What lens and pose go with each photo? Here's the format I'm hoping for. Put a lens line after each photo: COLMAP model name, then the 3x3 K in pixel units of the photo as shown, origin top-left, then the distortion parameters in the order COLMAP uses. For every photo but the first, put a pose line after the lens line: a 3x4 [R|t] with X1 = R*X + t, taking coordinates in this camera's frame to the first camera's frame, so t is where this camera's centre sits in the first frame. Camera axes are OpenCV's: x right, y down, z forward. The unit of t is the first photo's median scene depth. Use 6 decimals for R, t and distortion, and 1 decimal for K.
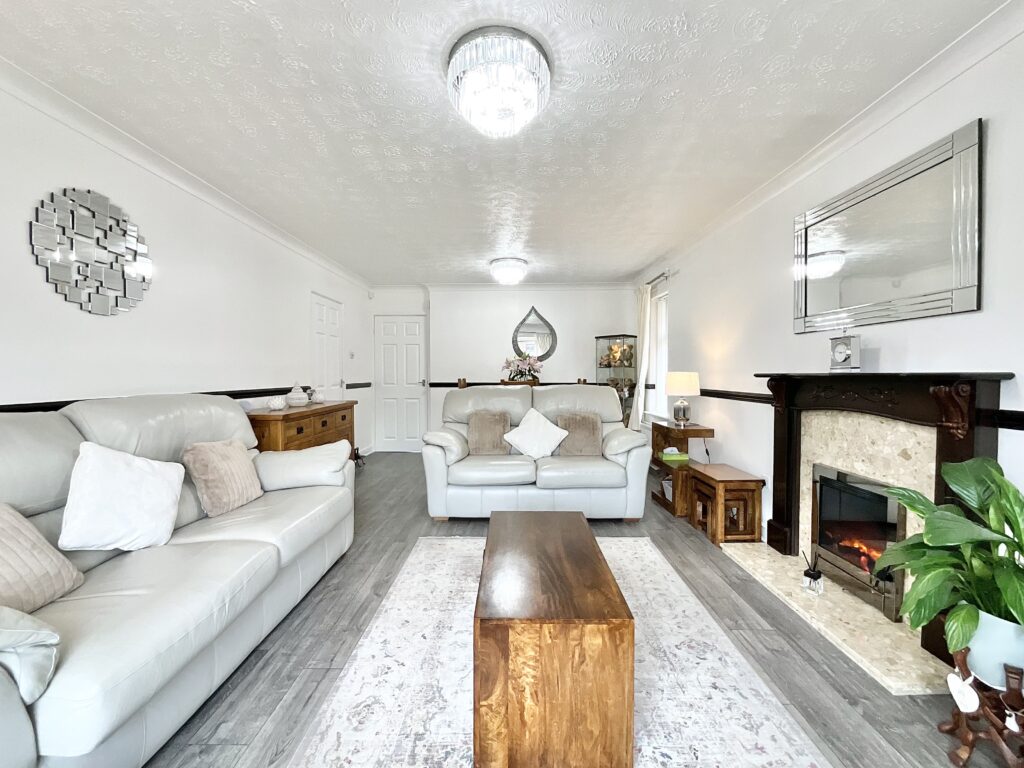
lens RADIAL K [[413.1, 0, 511.0], [0, 413.1, 382.2], [0, 0, 1]] dist [-0.004402, 0.000517]
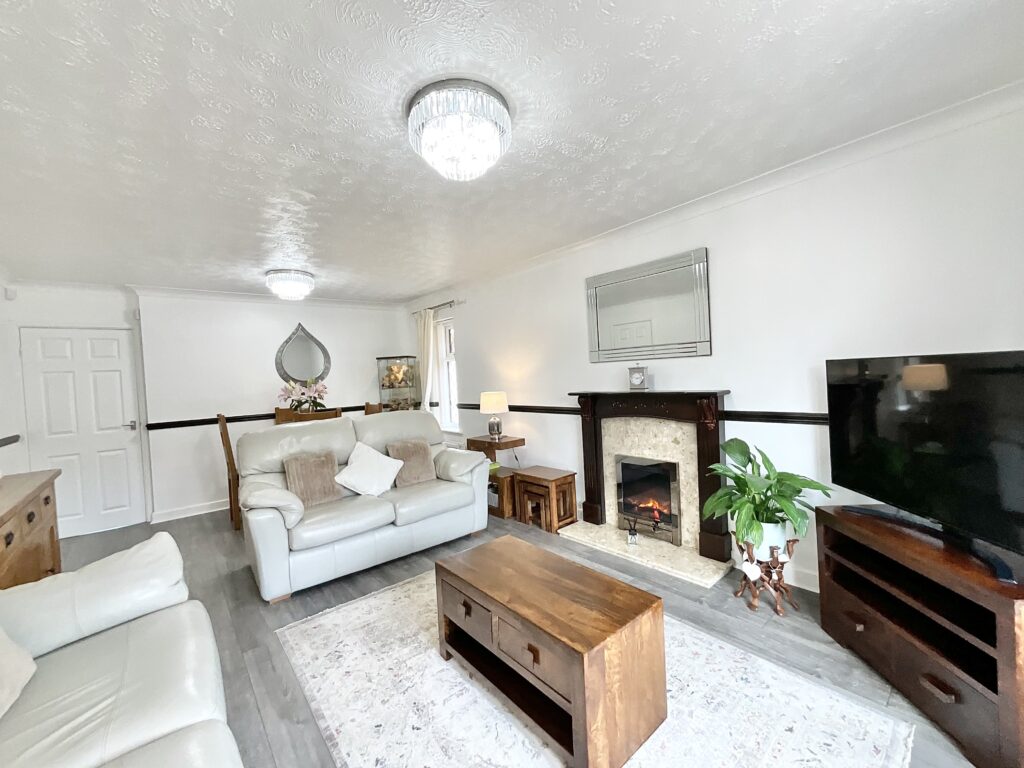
lens RADIAL K [[413.1, 0, 511.4], [0, 413.1, 382.6], [0, 0, 1]] dist [-0.004402, 0.000517]
pose [[0.762266, -0.050810, 0.645267, -0.377385], [0.065656, 0.997842, 0.001012, -0.064684], [-0.643926, 0.041594, 0.763957, 0.112395]]
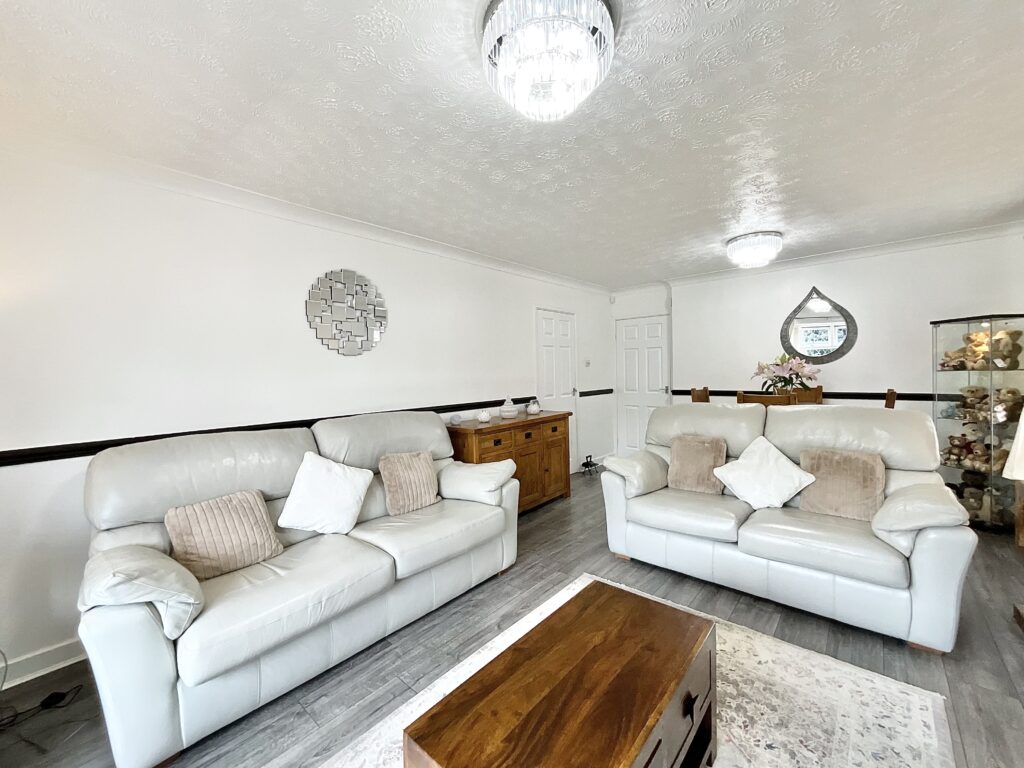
lens RADIAL K [[413.1, 0, 511.7], [0, 413.1, 383.1], [0, 0, 1]] dist [-0.004402, 0.000517]
pose [[0.757902, 0.002420, -0.652364, 0.266648], [0.009413, 0.999848, 0.014644, -0.064950], [0.652300, -0.017240, 0.757765, 0.216899]]
